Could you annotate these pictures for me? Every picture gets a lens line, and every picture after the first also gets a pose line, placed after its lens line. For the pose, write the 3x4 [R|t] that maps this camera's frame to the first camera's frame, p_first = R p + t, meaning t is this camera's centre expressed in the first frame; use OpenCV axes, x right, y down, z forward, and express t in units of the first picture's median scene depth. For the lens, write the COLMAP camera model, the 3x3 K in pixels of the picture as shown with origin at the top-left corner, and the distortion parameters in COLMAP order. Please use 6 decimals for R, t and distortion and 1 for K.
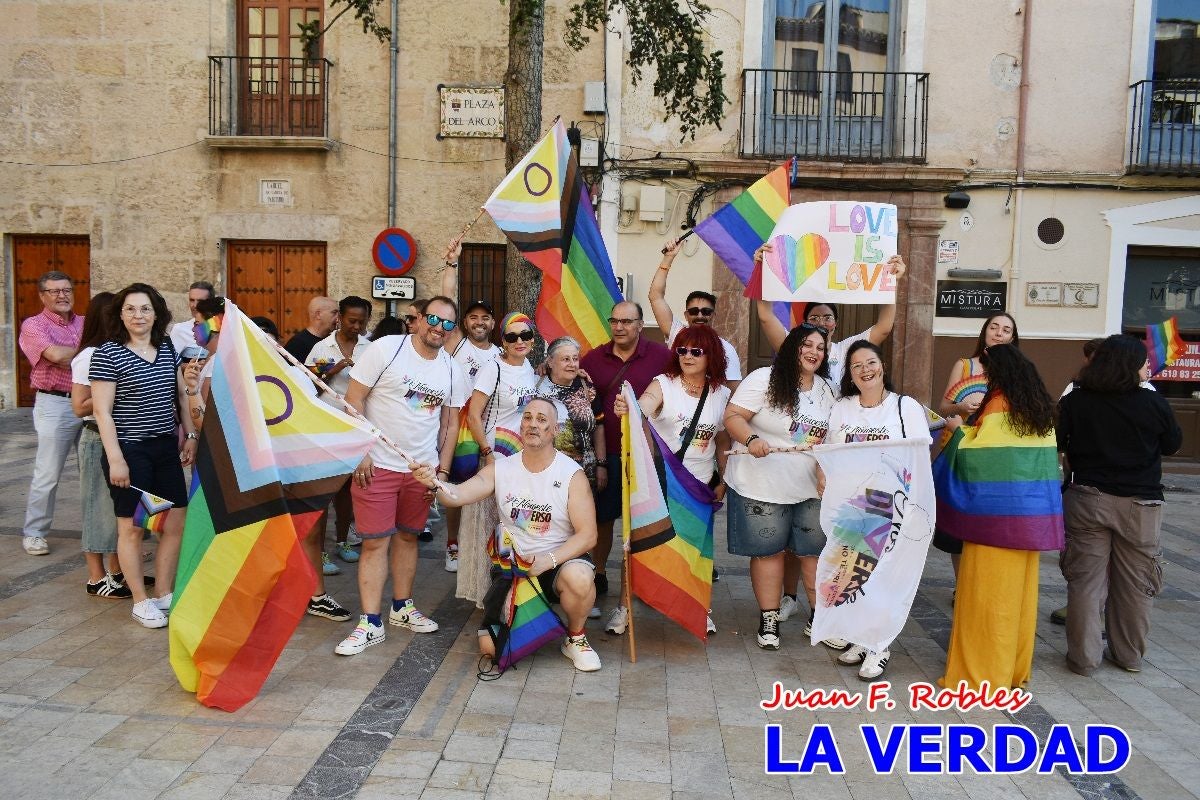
lens RADIAL K [[925.3, 0, 598.7], [0, 925.3, 401.9], [0, 0, 1]] dist [-0.017837, 0.014375]
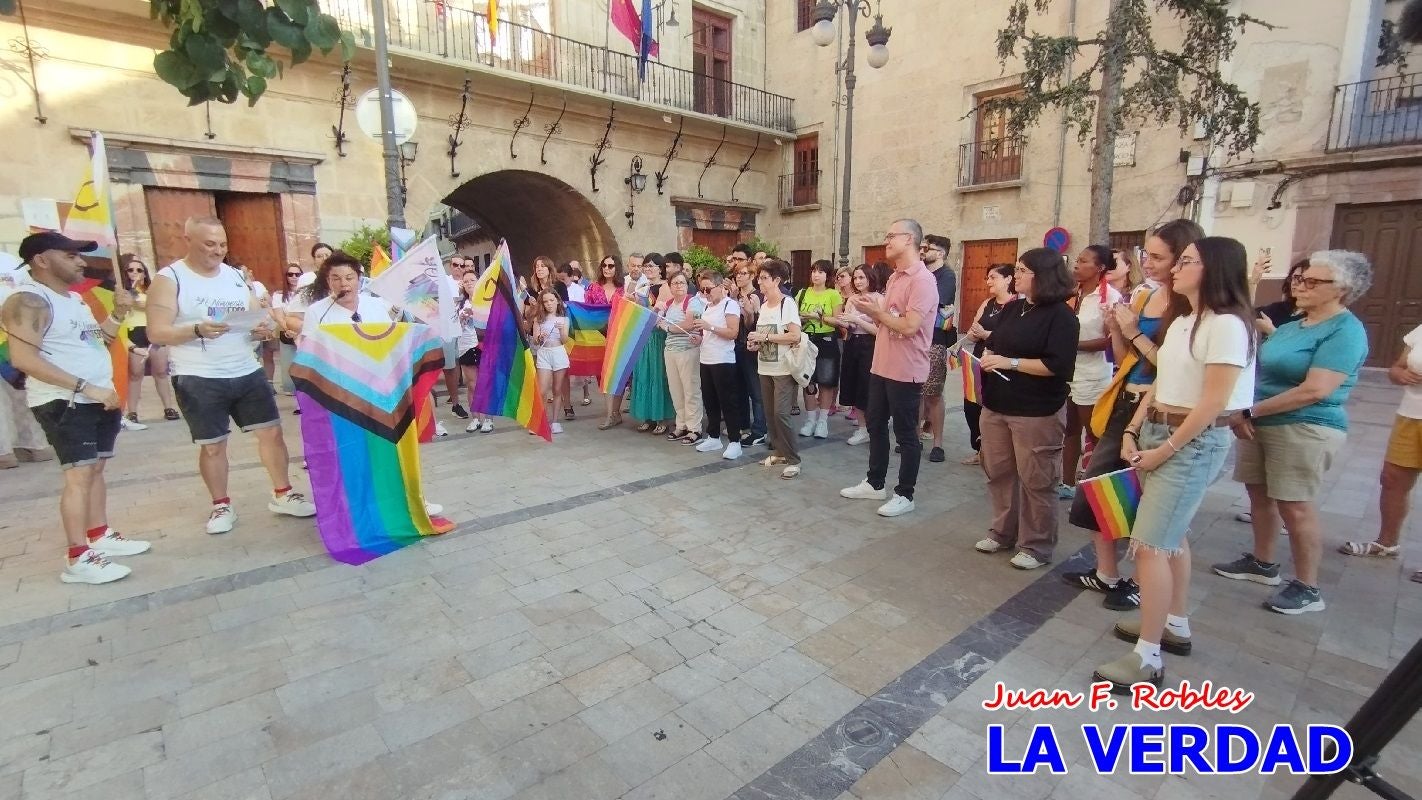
lens RADIAL K [[666.0, 0, 716.8], [0, 666.0, 405.6], [0, 0, 1]] dist [-0.013582, 0.008731]
pose [[0.714358, 0.090096, -0.693956, 0.217572], [-0.028943, 0.994633, 0.099339, 0.039503], [0.699181, -0.050878, 0.713132, -0.355416]]
